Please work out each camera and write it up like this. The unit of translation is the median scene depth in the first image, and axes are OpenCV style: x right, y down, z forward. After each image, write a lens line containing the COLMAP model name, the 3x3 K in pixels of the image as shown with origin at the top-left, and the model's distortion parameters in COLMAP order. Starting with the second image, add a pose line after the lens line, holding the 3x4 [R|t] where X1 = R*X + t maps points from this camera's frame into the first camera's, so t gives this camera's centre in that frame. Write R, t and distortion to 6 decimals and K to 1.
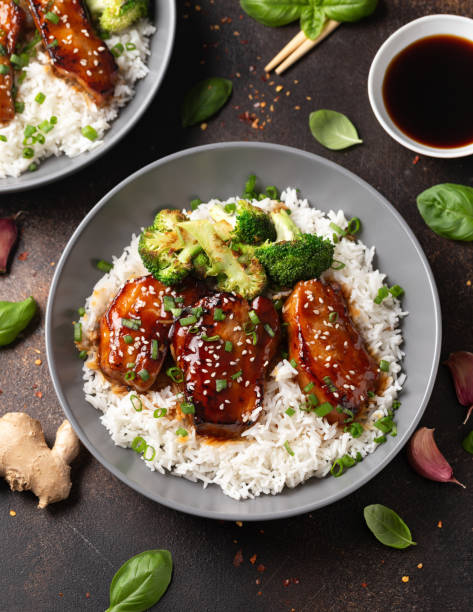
lens RADIAL K [[2174.7, 0, 236.5], [0, 2174.7, 306.0], [0, 0, 1]] dist [0.010973, -1.170157]
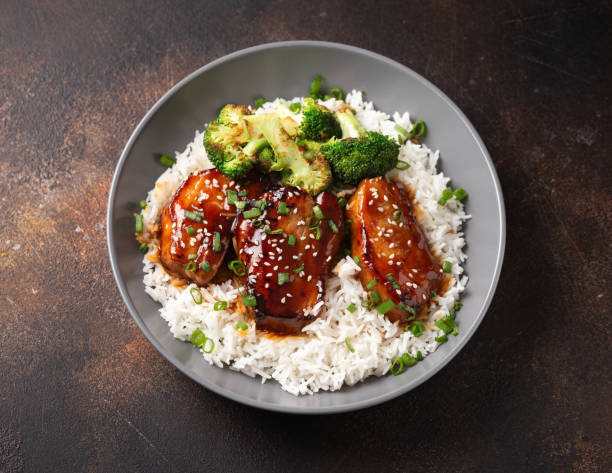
lens RADIAL K [[2174.7, 0, 306.0], [0, 2174.7, 236.5], [0, 0, 1]] dist [0.010973, -1.170157]
pose [[0.999115, 0.032000, 0.027296, -0.024176], [-0.030656, 0.998362, -0.048307, 0.064168], [-0.028798, 0.047427, 0.998460, 0.008401]]
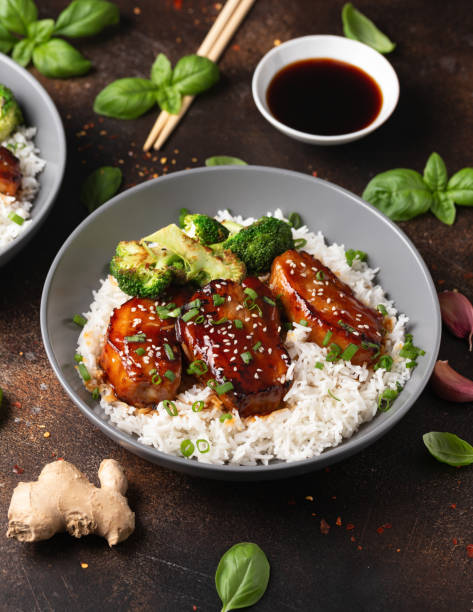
lens RADIAL K [[2174.7, 0, 236.5], [0, 2174.7, 306.0], [0, 0, 1]] dist [0.010973, -1.170157]
pose [[0.915244, -0.277355, 0.292236, -0.289674], [0.367201, 0.872723, -0.321742, 0.327529], [-0.165804, 0.401782, 0.900600, 0.104339]]
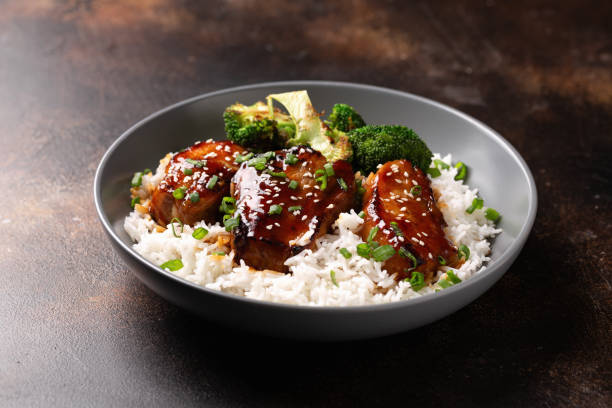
lens RADIAL K [[1948.0, 0, 306.0], [0, 1948.0, 204.0], [0, 0, 1]] dist [0.047951, -1.727278]
pose [[0.973186, 0.150727, -0.173756, 0.140219], [-0.227778, 0.736720, -0.636679, 0.527852], [0.032045, 0.659185, 0.751298, 0.403084]]
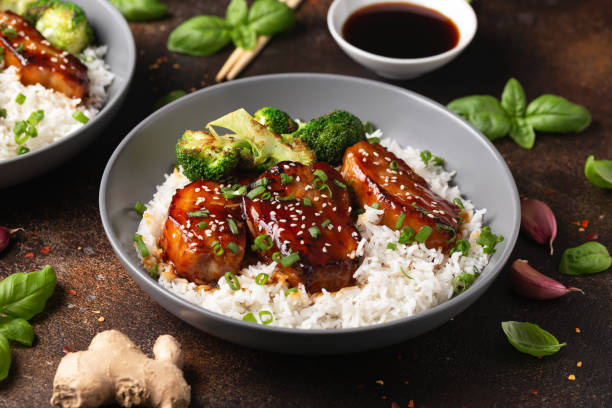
lens RADIAL K [[1948.0, 0, 306.0], [0, 1948.0, 204.0], [0, 0, 1]] dist [0.047951, -1.727278]
pose [[0.923110, -0.200017, 0.328422, -0.278987], [0.348193, 0.797219, -0.493156, 0.431680], [-0.163185, 0.569592, 0.805566, 0.319916]]
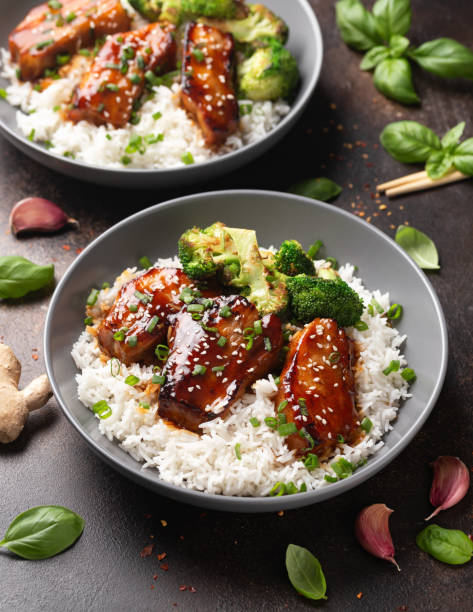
lens RADIAL K [[2174.7, 0, 236.5], [0, 2174.7, 306.0], [0, 0, 1]] dist [0.010973, -1.170157]
pose [[0.917942, 0.318300, -0.236786, 0.227246], [-0.385387, 0.857086, -0.341877, 0.334509], [0.094127, 0.405077, 0.909424, 0.103947]]
